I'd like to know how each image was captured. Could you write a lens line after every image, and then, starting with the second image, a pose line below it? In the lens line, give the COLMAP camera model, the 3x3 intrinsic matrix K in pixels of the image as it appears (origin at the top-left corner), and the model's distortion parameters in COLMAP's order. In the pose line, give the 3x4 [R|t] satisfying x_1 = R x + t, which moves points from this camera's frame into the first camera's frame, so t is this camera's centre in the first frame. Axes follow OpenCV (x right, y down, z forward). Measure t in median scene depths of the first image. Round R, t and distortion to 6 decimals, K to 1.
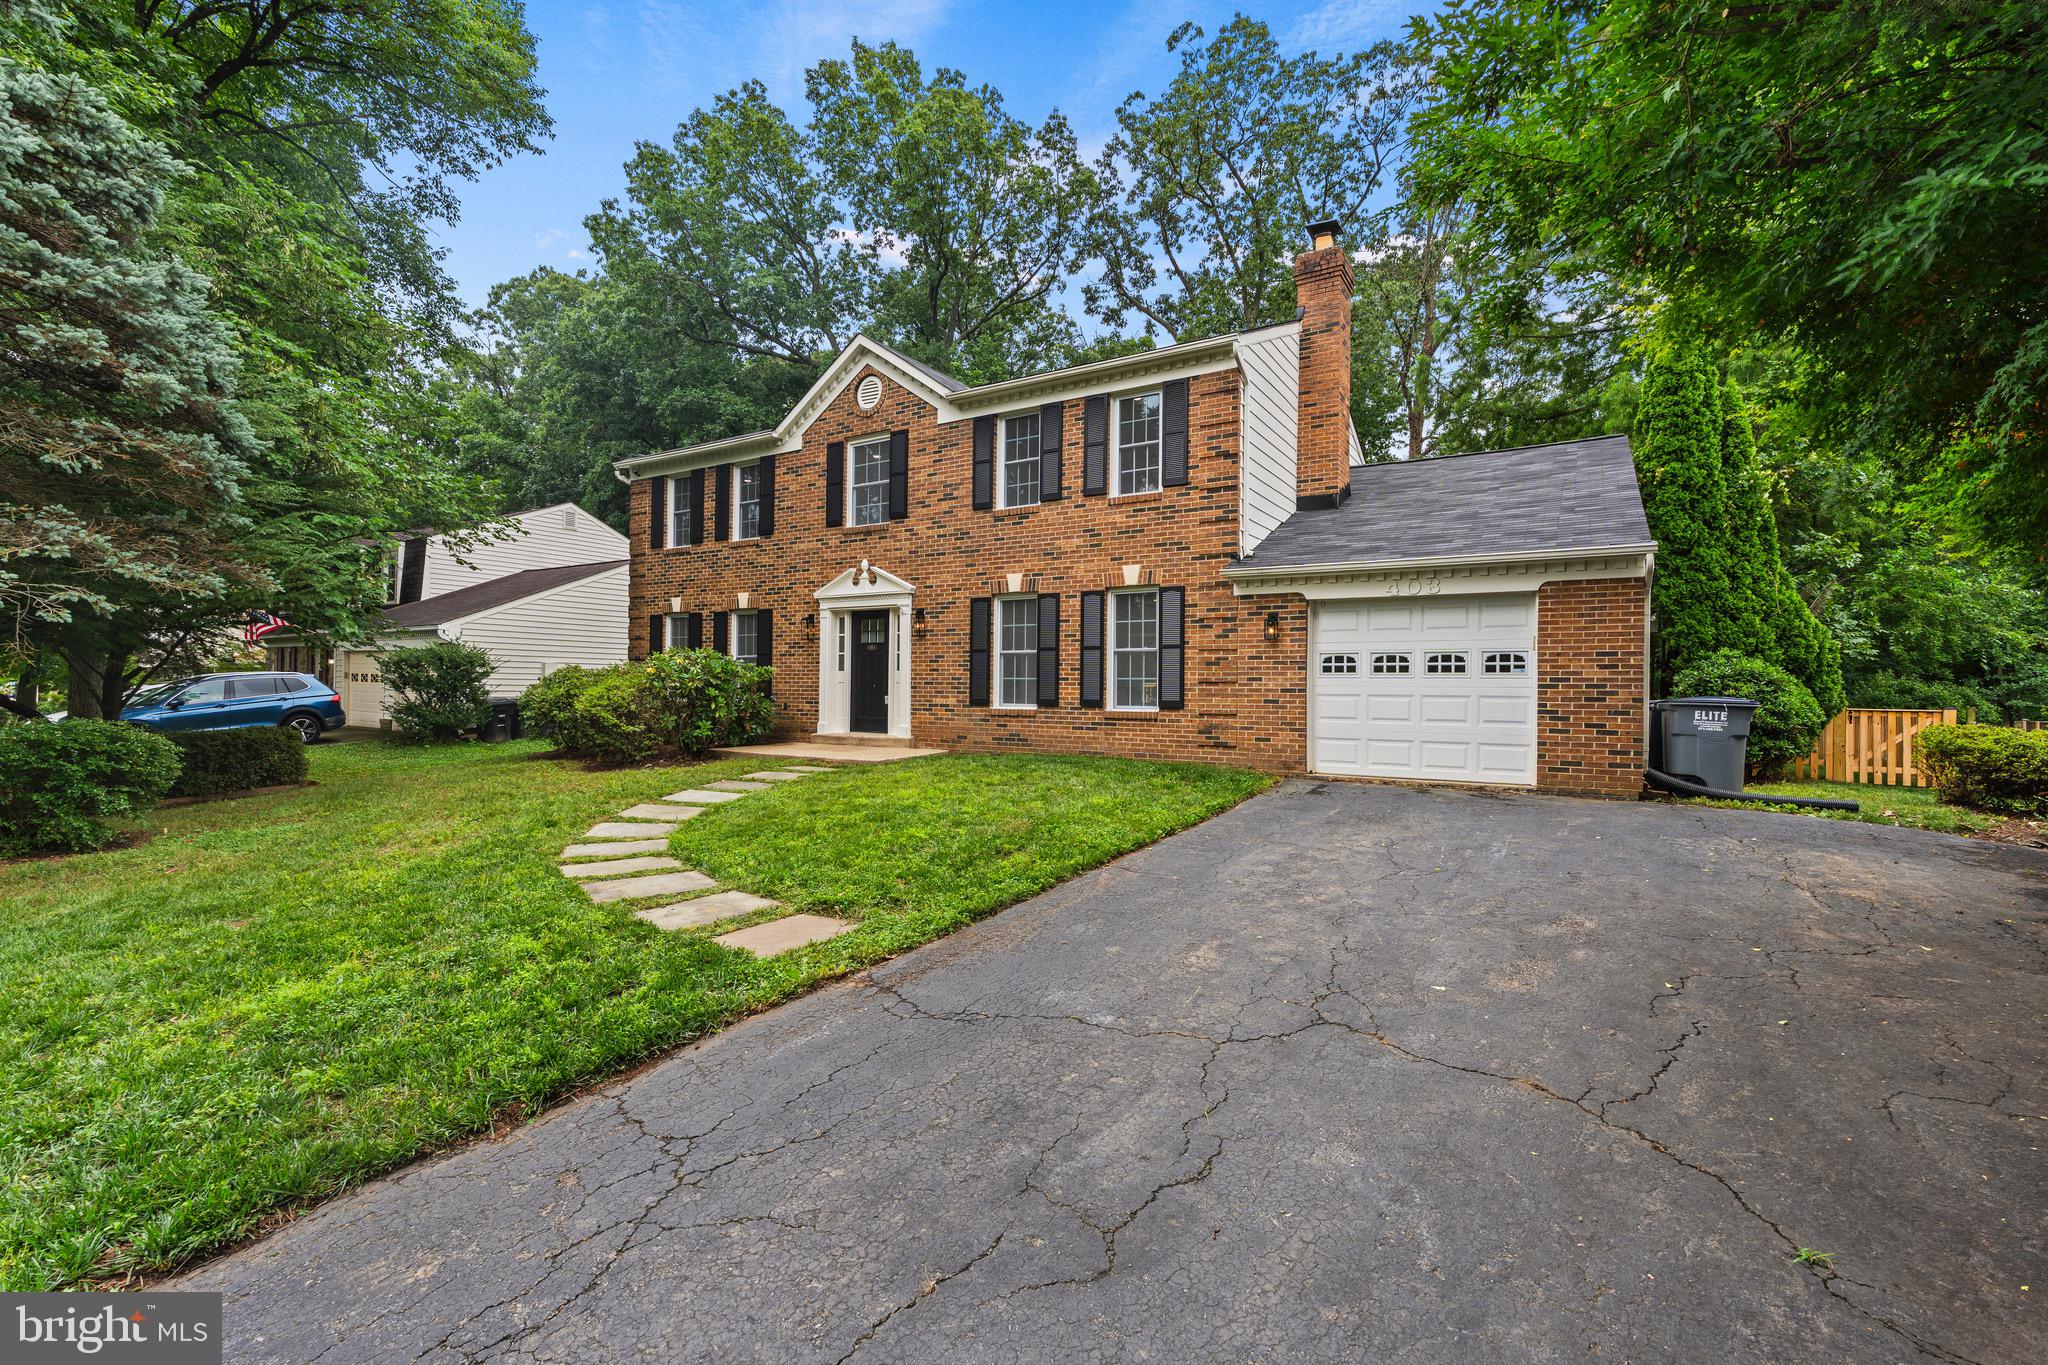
lens RADIAL K [[899.5, 0, 1008.9], [0, 899.5, 687.7], [0, 0, 1]] dist [-0.004361, 0.000660]
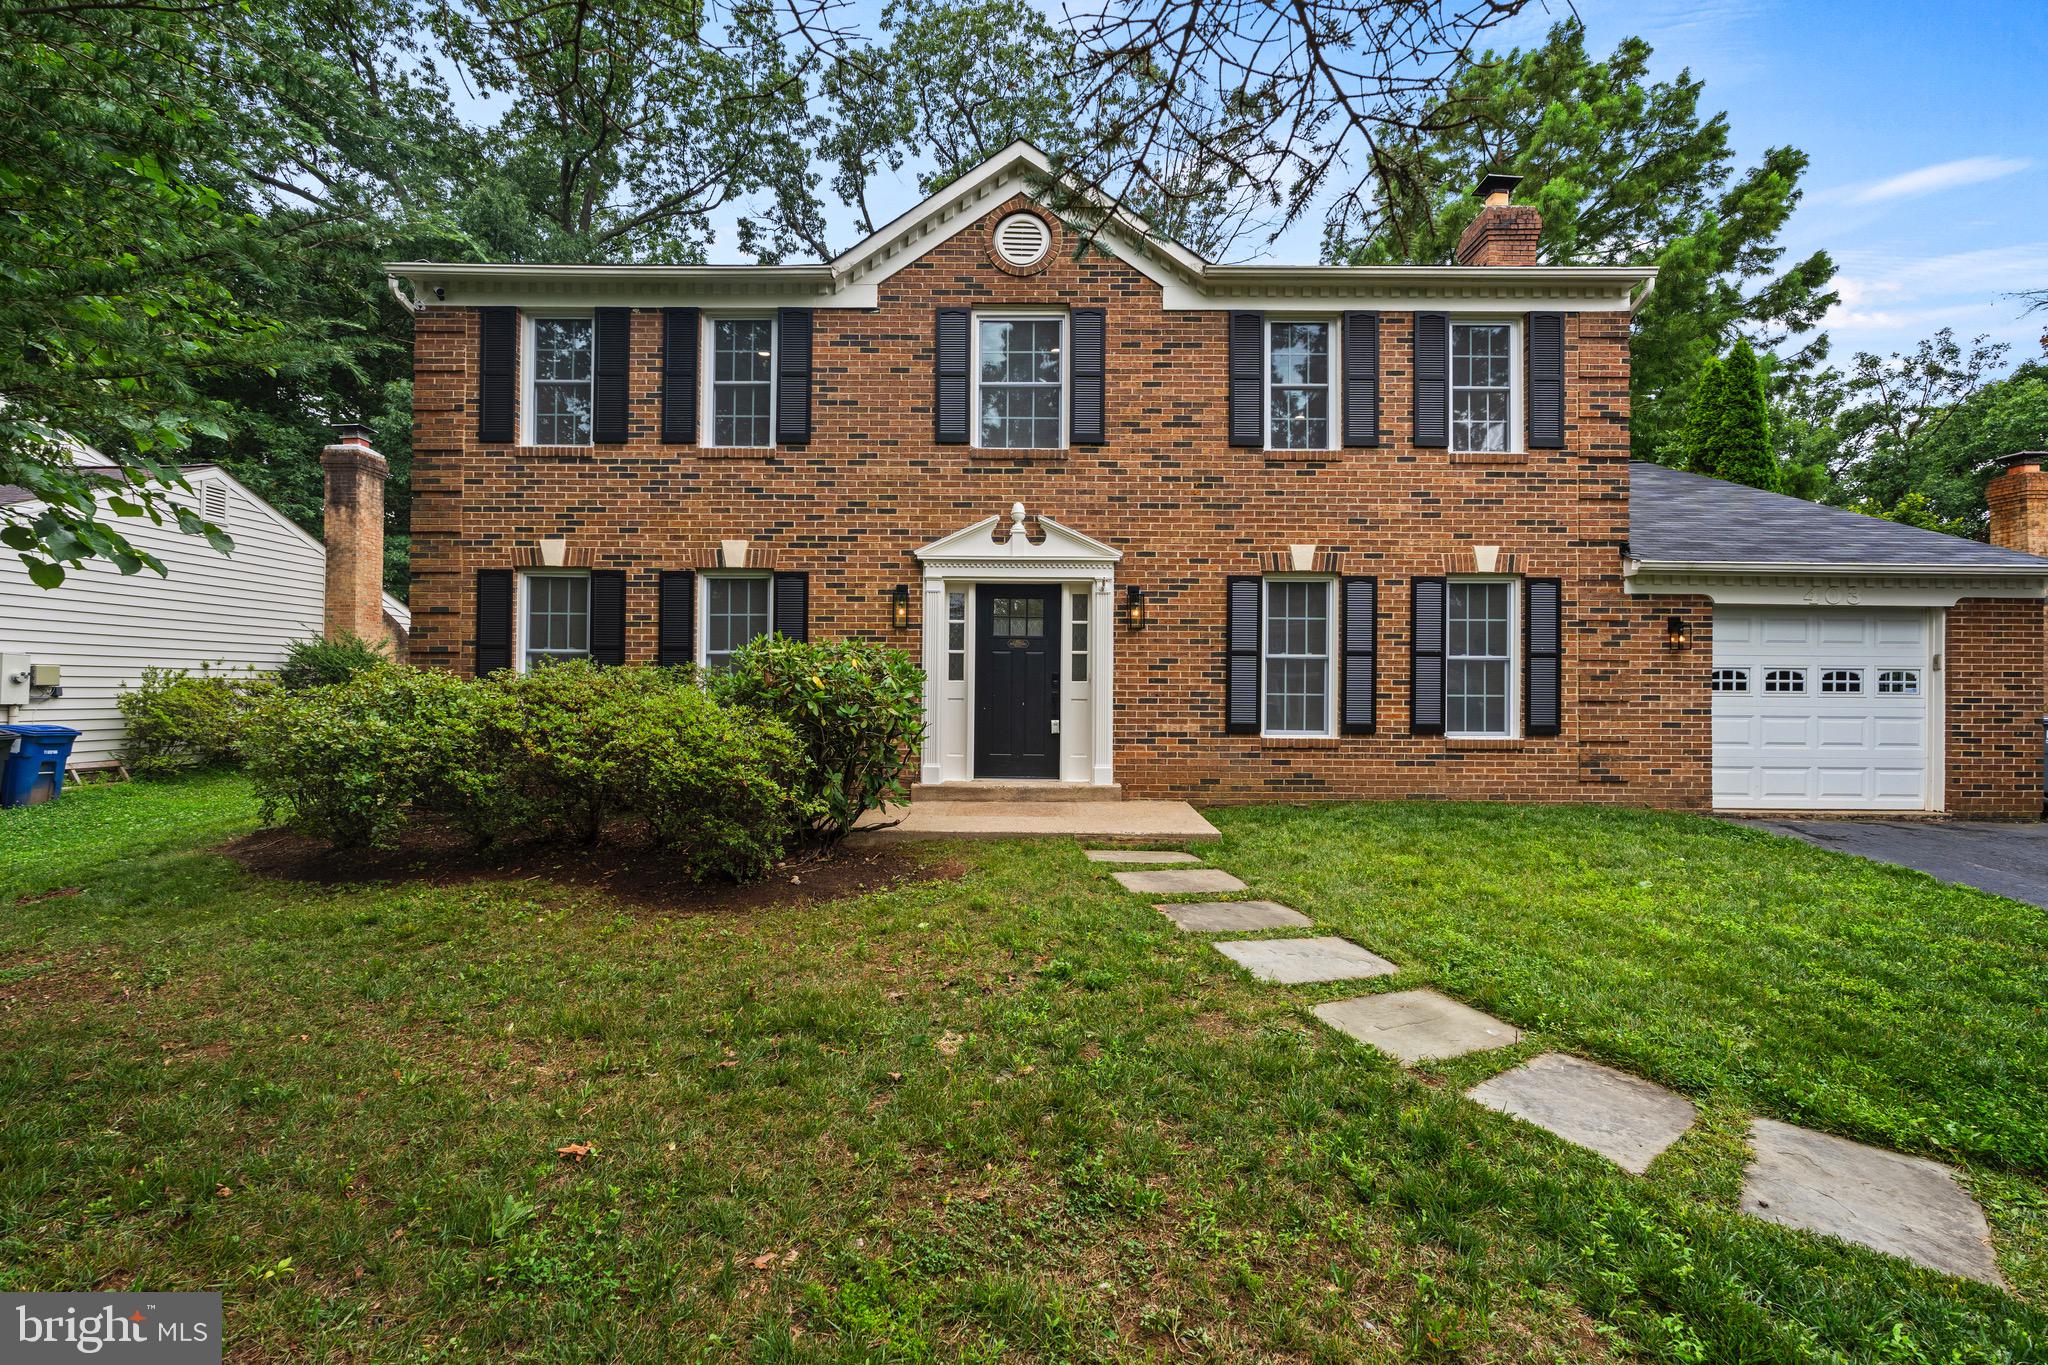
lens RADIAL K [[899.5, 0, 1033.6], [0, 899.5, 676.4], [0, 0, 1]] dist [-0.004361, 0.000660]
pose [[0.848652, 0.002891, 0.528943, -0.557206], [-0.001127, 0.999993, -0.003656, -0.022355], [-0.528950, 0.002506, 0.848649, 0.534464]]
